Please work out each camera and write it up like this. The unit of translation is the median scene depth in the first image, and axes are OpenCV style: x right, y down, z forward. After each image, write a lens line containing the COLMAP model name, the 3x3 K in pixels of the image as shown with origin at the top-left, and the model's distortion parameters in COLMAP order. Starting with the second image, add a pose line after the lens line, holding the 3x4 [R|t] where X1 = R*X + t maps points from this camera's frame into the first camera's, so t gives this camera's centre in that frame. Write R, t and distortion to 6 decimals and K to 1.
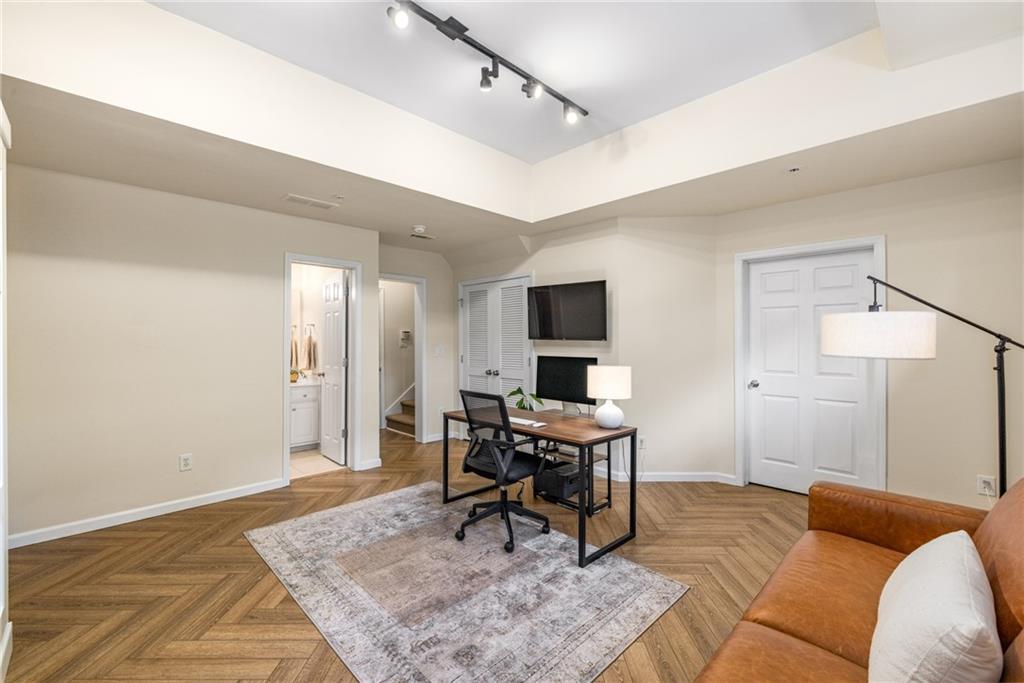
lens RADIAL K [[432.9, 0, 509.3], [0, 432.9, 336.8], [0, 0, 1]] dist [0.002368, 0.000281]
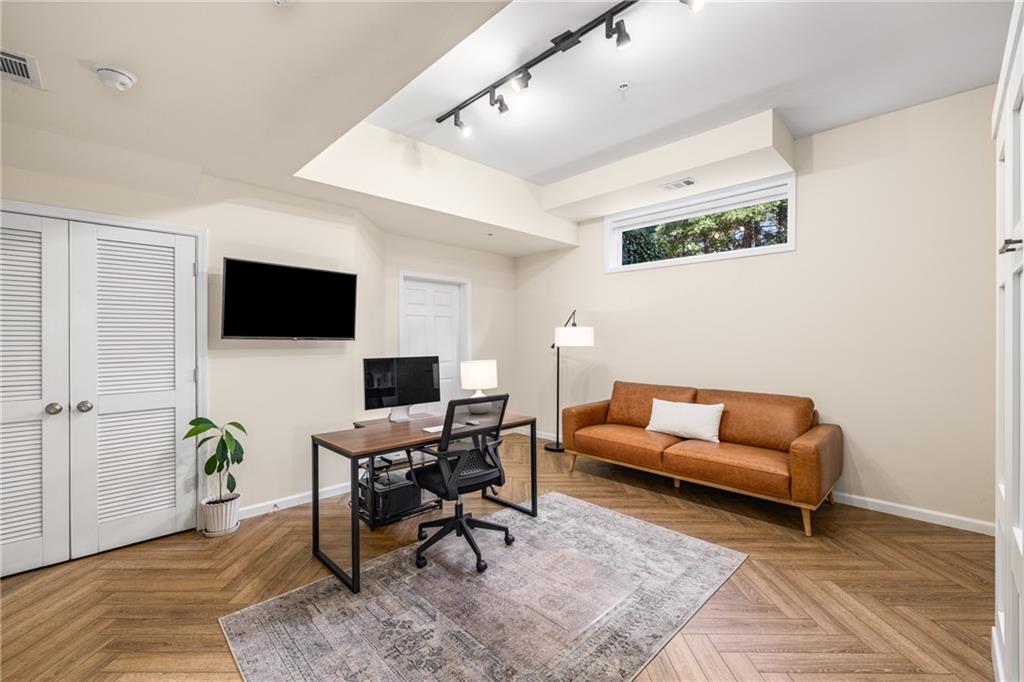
lens RADIAL K [[432.9, 0, 509.3], [0, 432.9, 336.3], [0, 0, 1]] dist [0.002368, 0.000281]
pose [[-0.002049, 0.005823, 0.999981, -0.943777], [-0.006396, 0.999963, -0.005836, 0.005534], [-0.999977, -0.006407, -0.002012, 0.921938]]
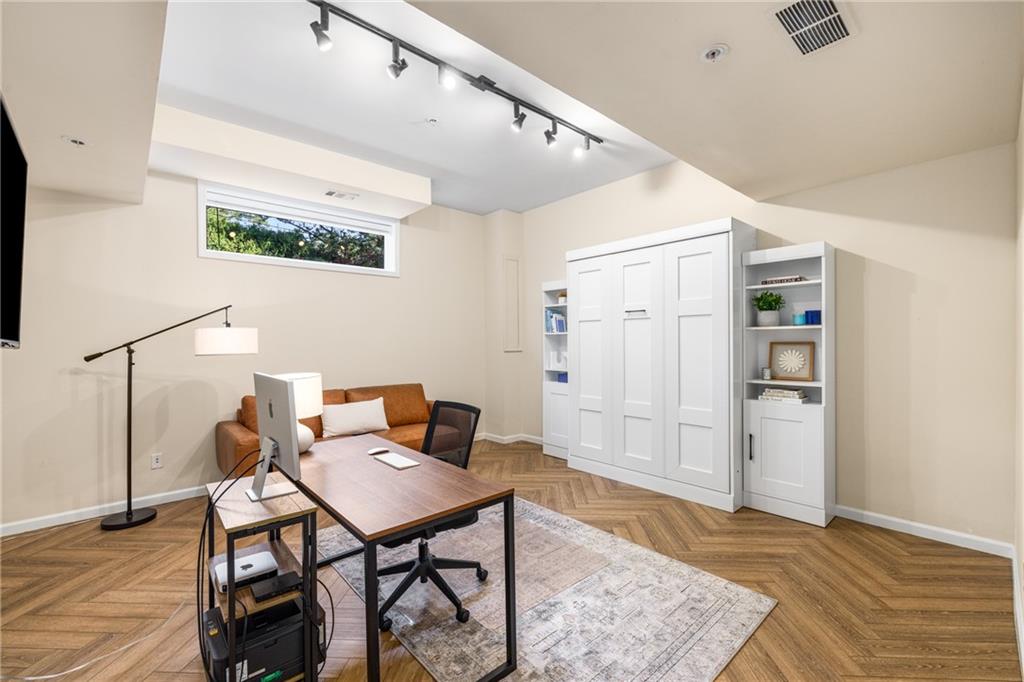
lens RADIAL K [[429.0, 0, 511.3], [0, 429.0, 342.6], [0, 0, 1]] dist [-0.000906, 0.000146]
pose [[-0.999041, 0.009930, 0.042639, -0.198477], [0.009698, 0.999937, -0.005632, 0.014266], [-0.042693, -0.005213, -0.999075, 1.762146]]
